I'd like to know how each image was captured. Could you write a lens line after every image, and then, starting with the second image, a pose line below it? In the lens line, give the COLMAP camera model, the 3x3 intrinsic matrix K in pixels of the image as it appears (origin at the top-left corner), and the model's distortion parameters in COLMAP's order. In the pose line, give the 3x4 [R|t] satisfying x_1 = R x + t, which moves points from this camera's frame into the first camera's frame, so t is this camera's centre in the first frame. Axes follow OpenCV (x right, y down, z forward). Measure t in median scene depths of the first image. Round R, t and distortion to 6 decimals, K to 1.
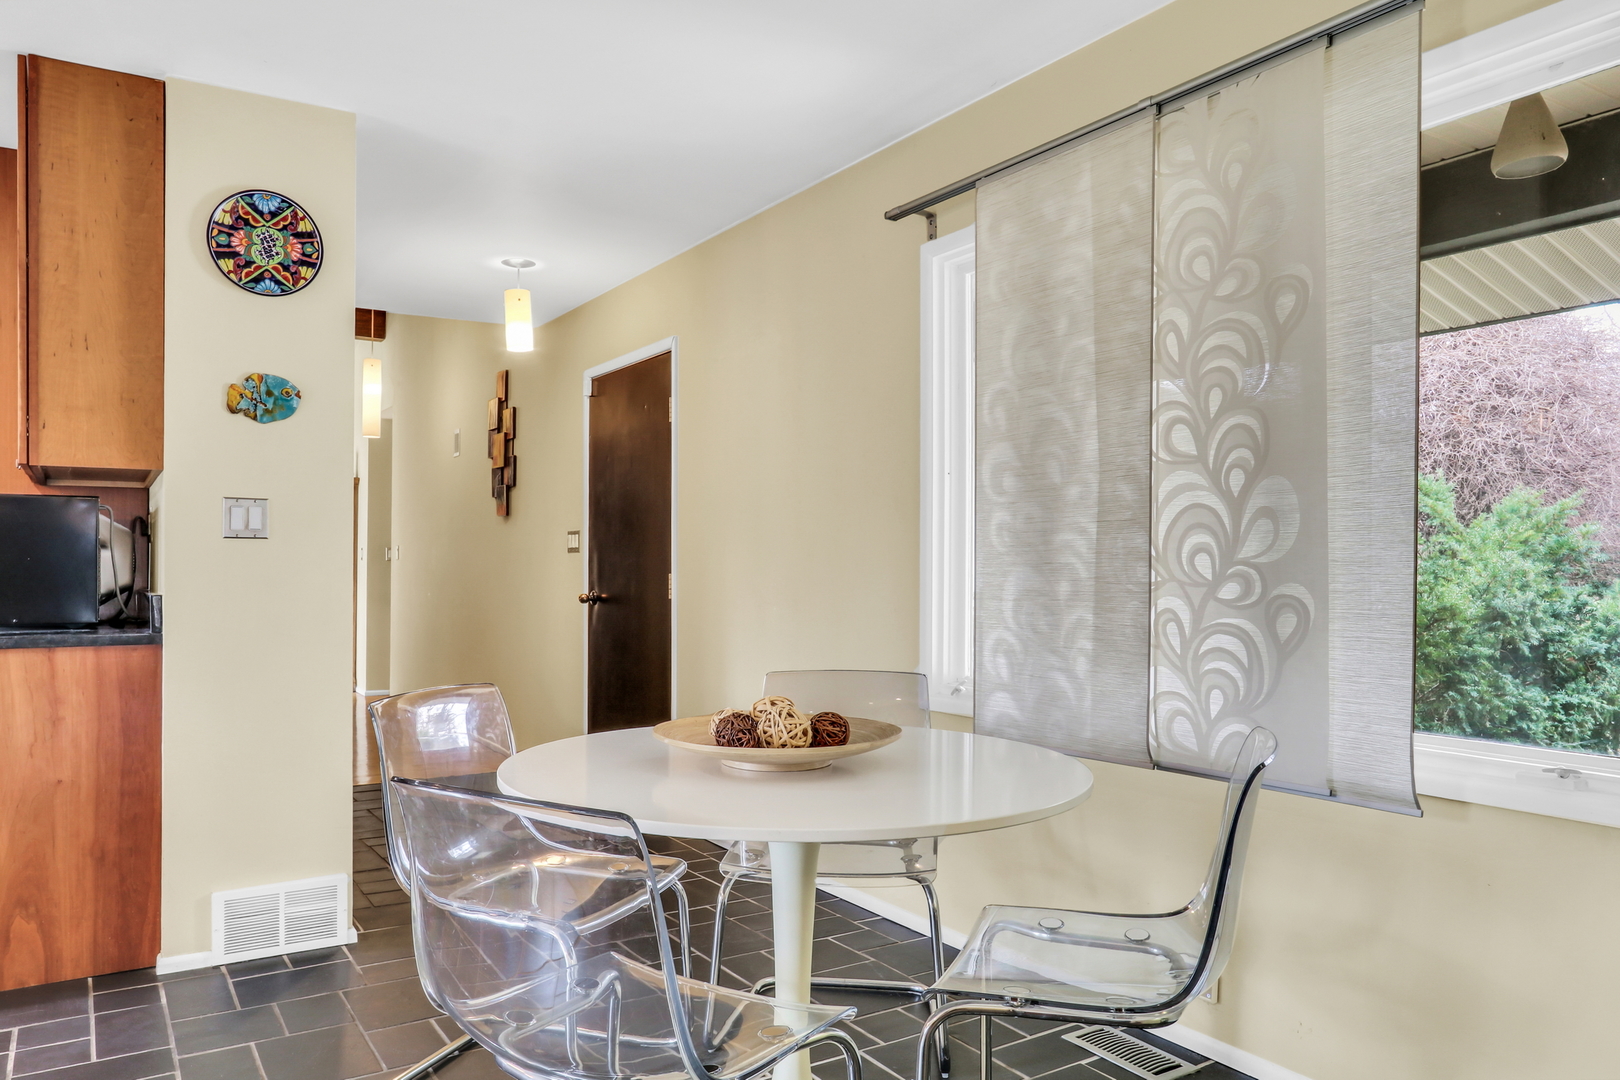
lens RADIAL K [[1150.1, 0, 816.2], [0, 1150.1, 571.1], [0, 0, 1]] dist [-0.011961, -0.007399]
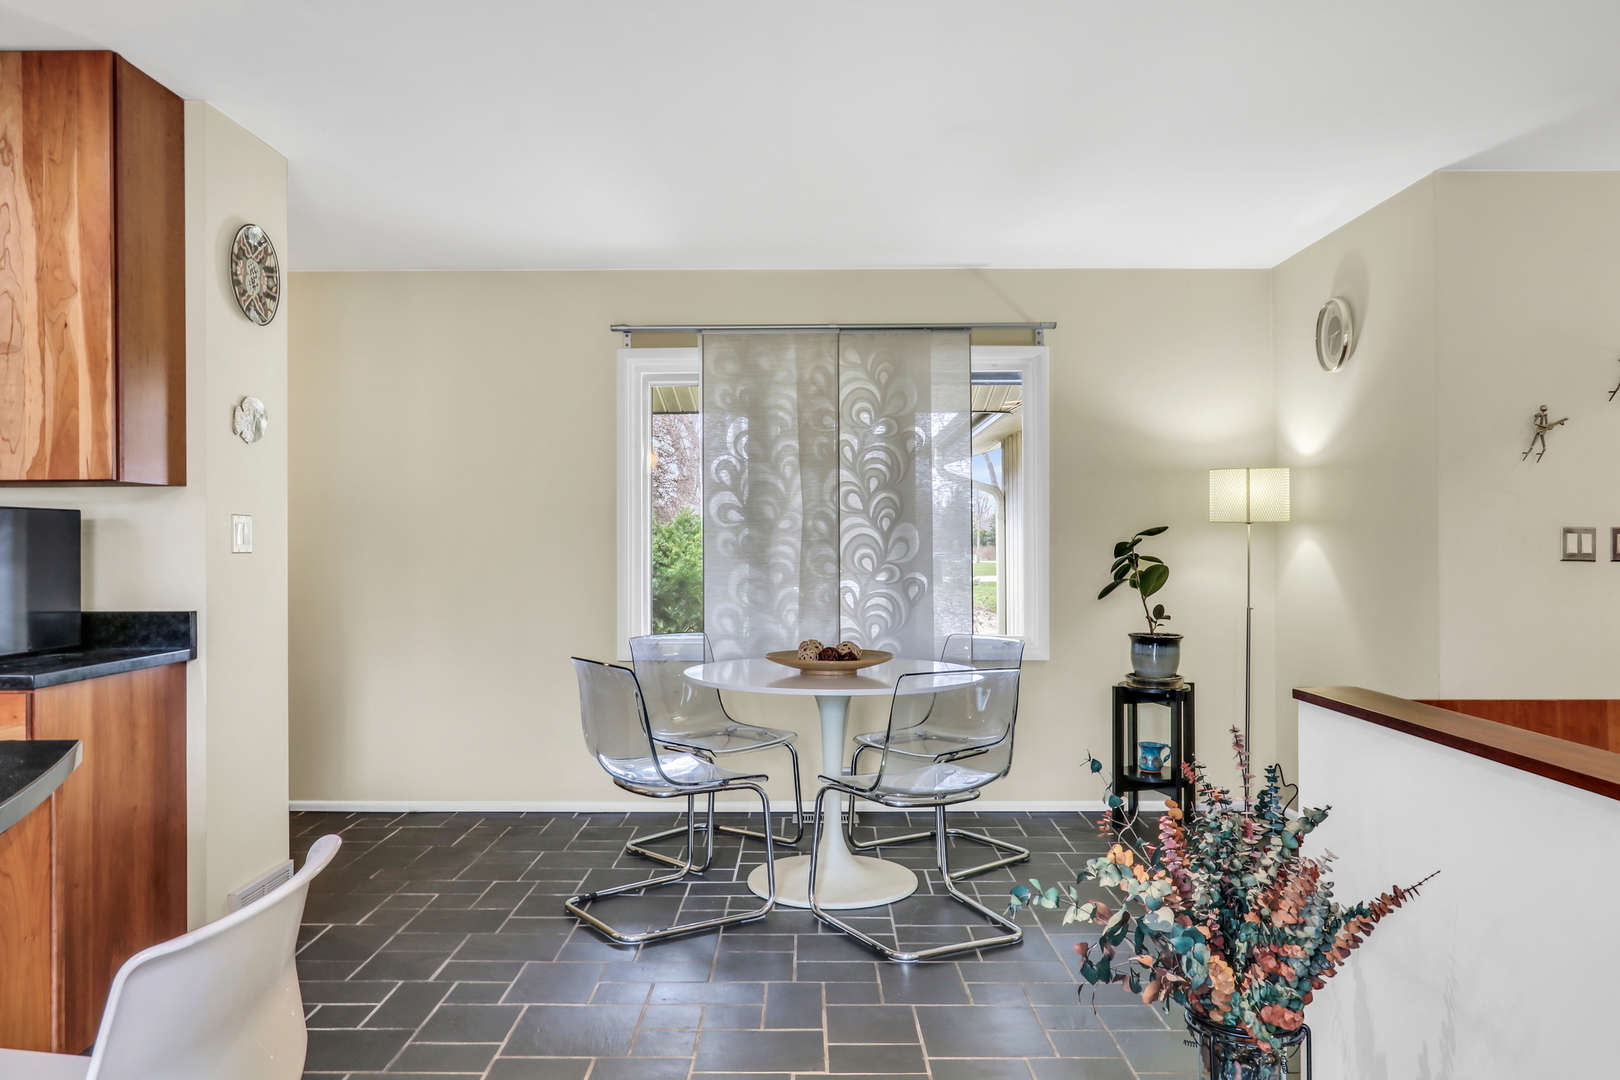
lens RADIAL K [[1121.0, 0, 810.8], [0, 1121.0, 536.8], [0, 0, 1]] dist [-0.001379, 0.000871]
pose [[0.542623, -0.000989, 0.839976, -1.254333], [0.003929, 0.999991, -0.001360, -0.046470], [-0.839967, 0.004038, 0.542622, 0.003513]]
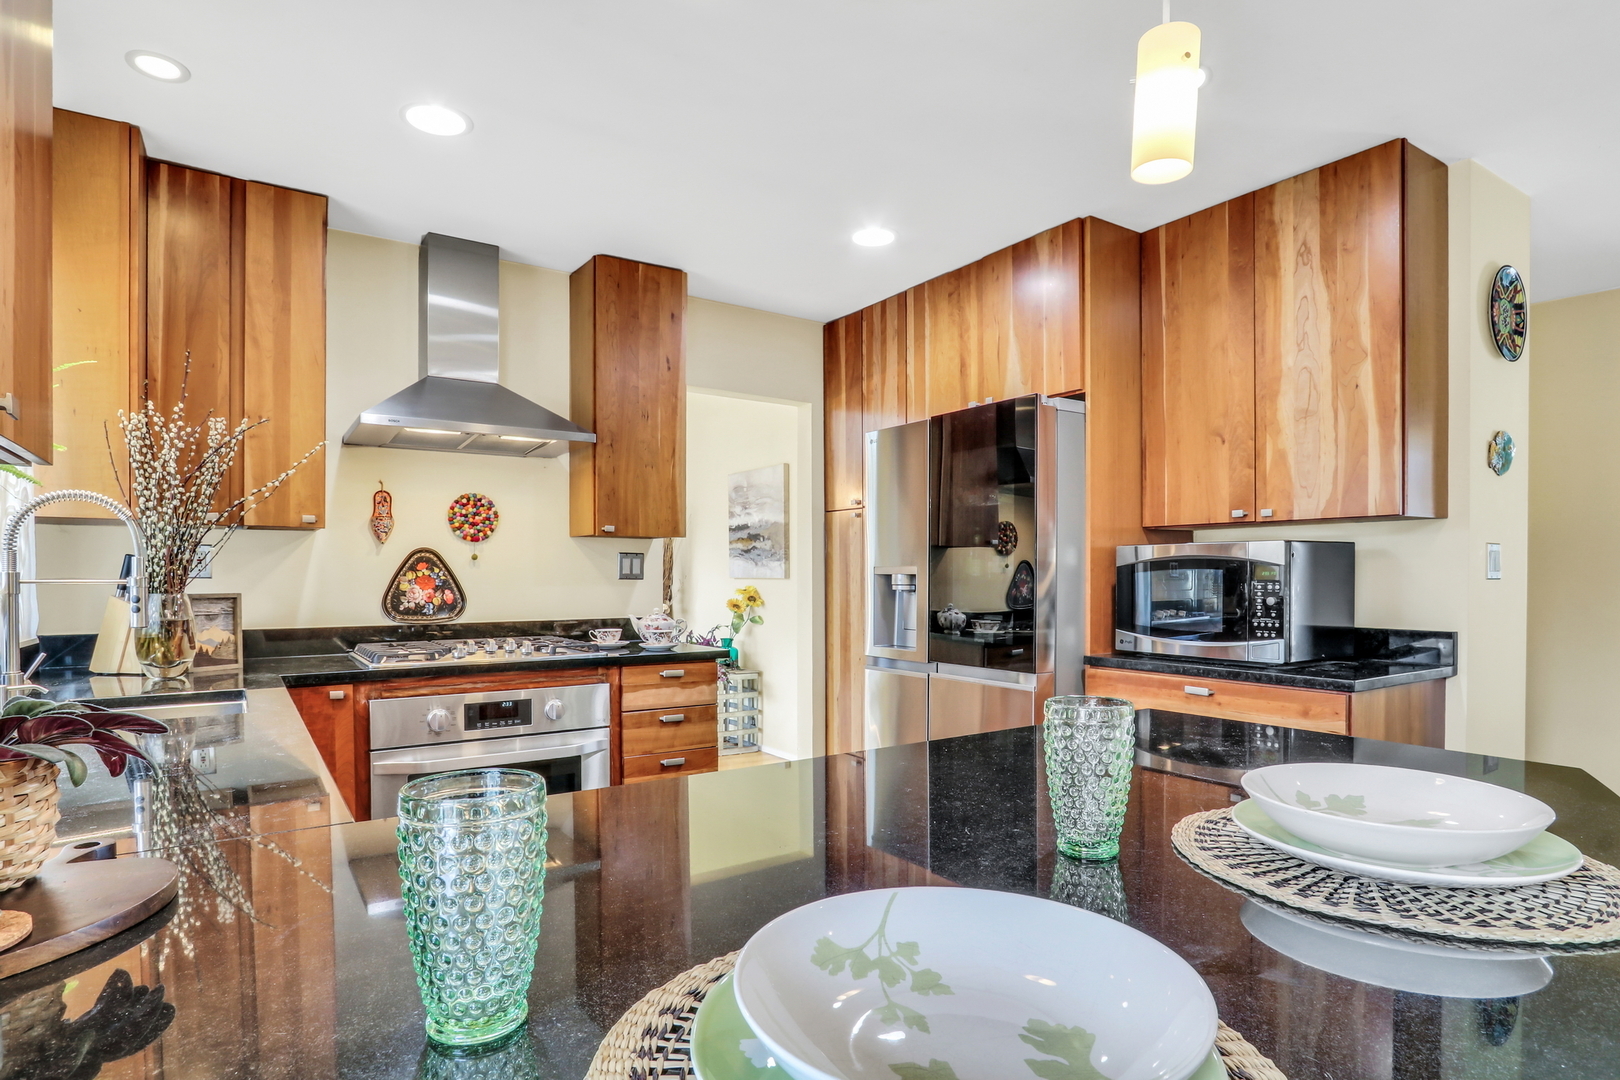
lens RADIAL K [[860.0, 0, 797.1], [0, 860.0, 583.7], [0, 0, 1]] dist [-0.005514, -0.001853]
pose [[0.999966, -0.005840, 0.005839, -1.374341], [0.005752, 0.999870, 0.015032, -0.047341], [-0.005926, -0.014997, 0.999870, 0.197649]]
